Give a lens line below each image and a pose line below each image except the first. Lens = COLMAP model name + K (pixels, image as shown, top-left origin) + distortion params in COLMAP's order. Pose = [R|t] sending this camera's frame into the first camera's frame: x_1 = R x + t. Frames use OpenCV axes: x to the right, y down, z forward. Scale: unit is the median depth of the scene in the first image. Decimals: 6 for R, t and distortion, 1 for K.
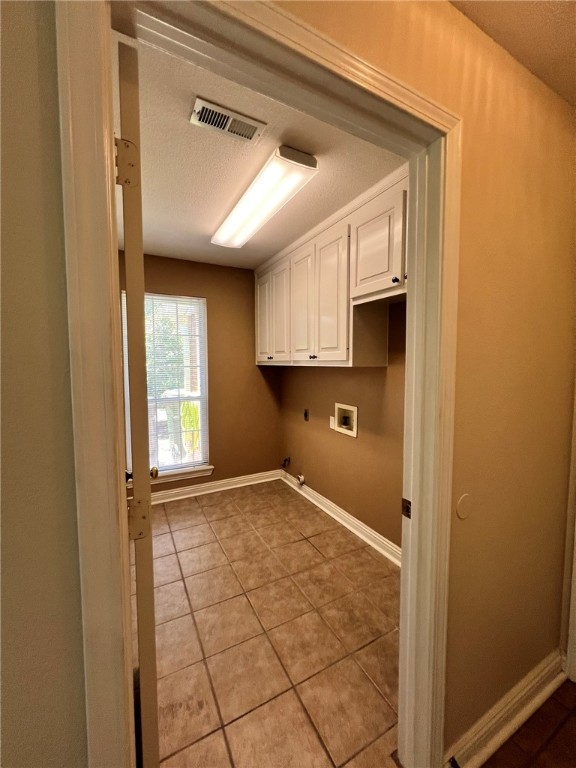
lens RADIAL K [[307.7, 0, 287.0], [0, 307.7, 384.1], [0, 0, 1]] dist [-0.003775, 0.001433]
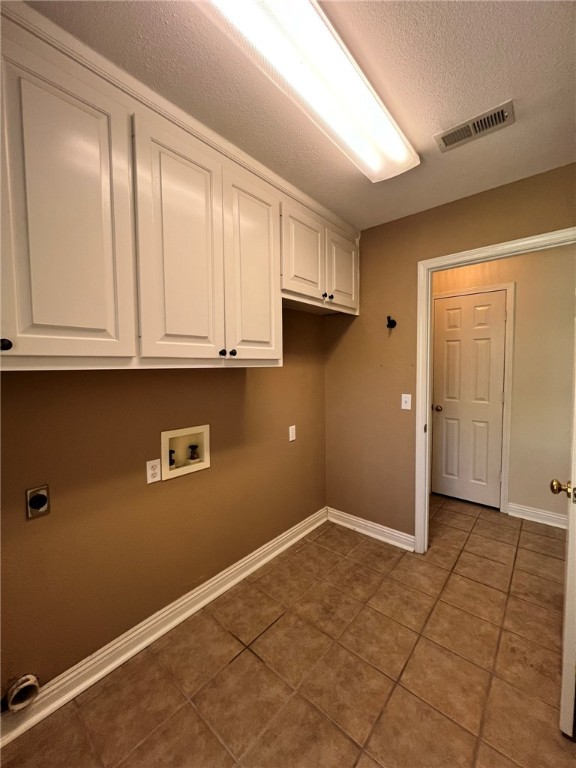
lens RADIAL K [[307.7, 0, 293.9], [0, 307.7, 385.5], [0, 0, 1]] dist [-0.003775, 0.001433]
pose [[-0.377223, -0.052894, 0.924611, -0.609561], [0.076763, 0.993147, 0.088132, -0.077844], [-0.922936, 0.104221, -0.370578, 1.286298]]
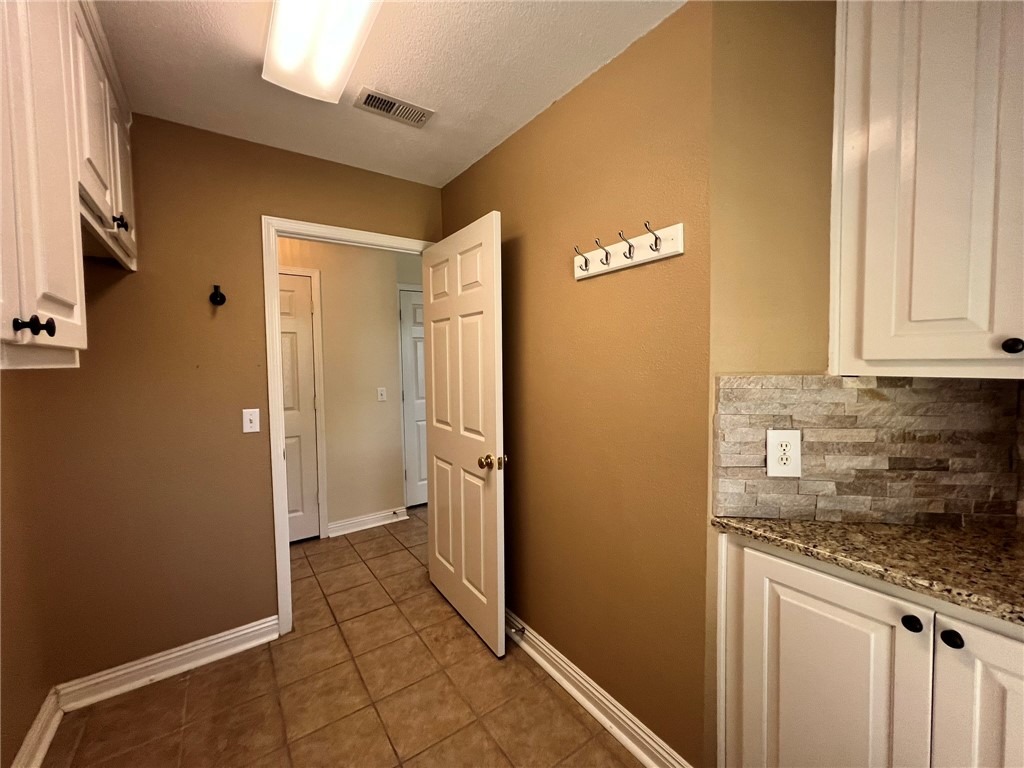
lens RADIAL K [[410.3, 0, 507.3], [0, 410.3, 384.7], [0, 0, 1]] dist [-0.003775, 0.001433]
pose [[-0.991509, 0.026527, -0.127303, -0.231718], [0.009947, 0.991576, 0.129144, -0.094309], [0.129656, 0.126781, -0.983420, 1.525190]]
